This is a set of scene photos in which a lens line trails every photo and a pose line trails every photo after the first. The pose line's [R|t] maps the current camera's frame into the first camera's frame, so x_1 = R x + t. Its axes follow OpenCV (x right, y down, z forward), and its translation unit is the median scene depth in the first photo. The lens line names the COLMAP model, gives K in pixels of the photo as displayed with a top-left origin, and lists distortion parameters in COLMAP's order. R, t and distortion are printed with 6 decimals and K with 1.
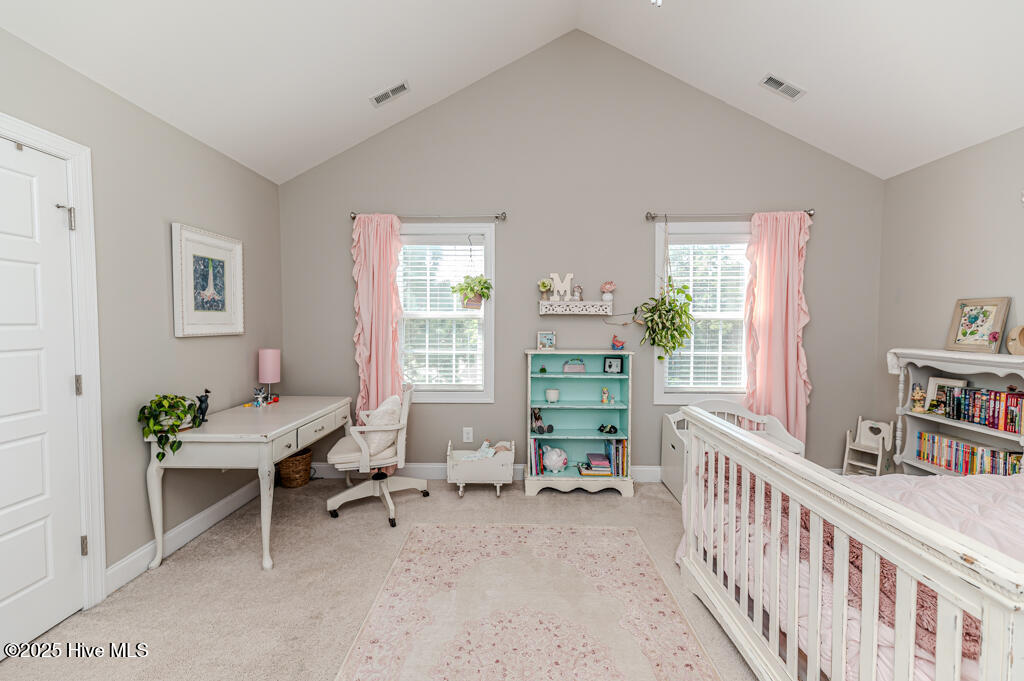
lens RADIAL K [[418.9, 0, 511.4], [0, 418.9, 333.6], [0, 0, 1]] dist [0.010317, -0.000876]
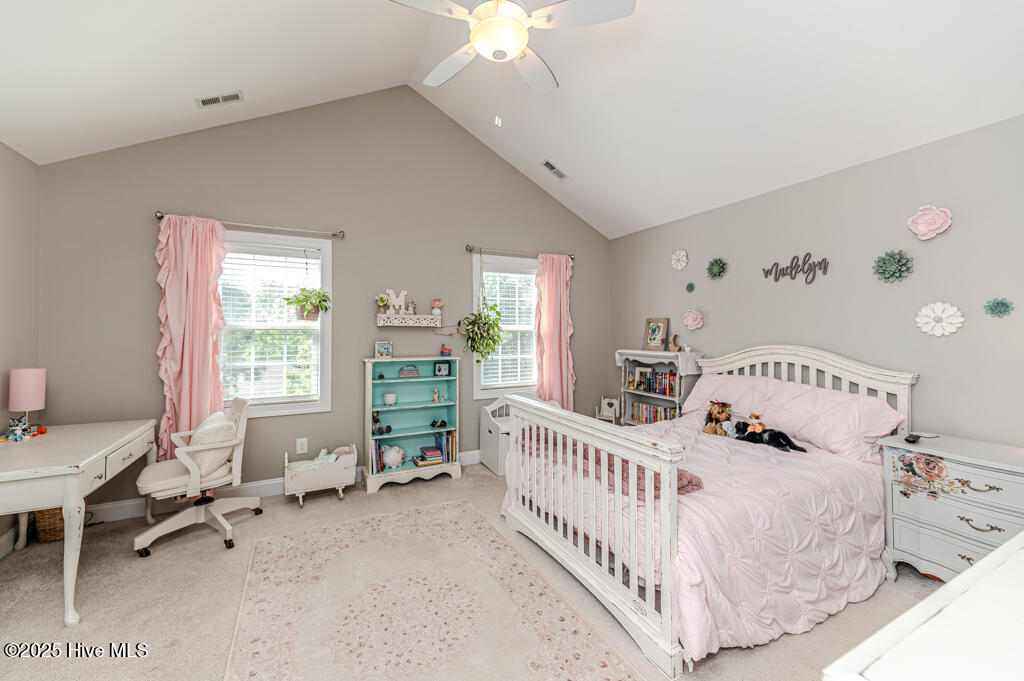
lens RADIAL K [[414.1, 0, 515.3], [0, 414.1, 317.6], [0, 0, 1]] dist [0.002072, -0.000235]
pose [[0.875734, 0.014810, 0.482567, -0.152930], [0.016683, 0.998004, -0.060903, 0.004545], [-0.482506, 0.061385, 0.873739, -0.144333]]
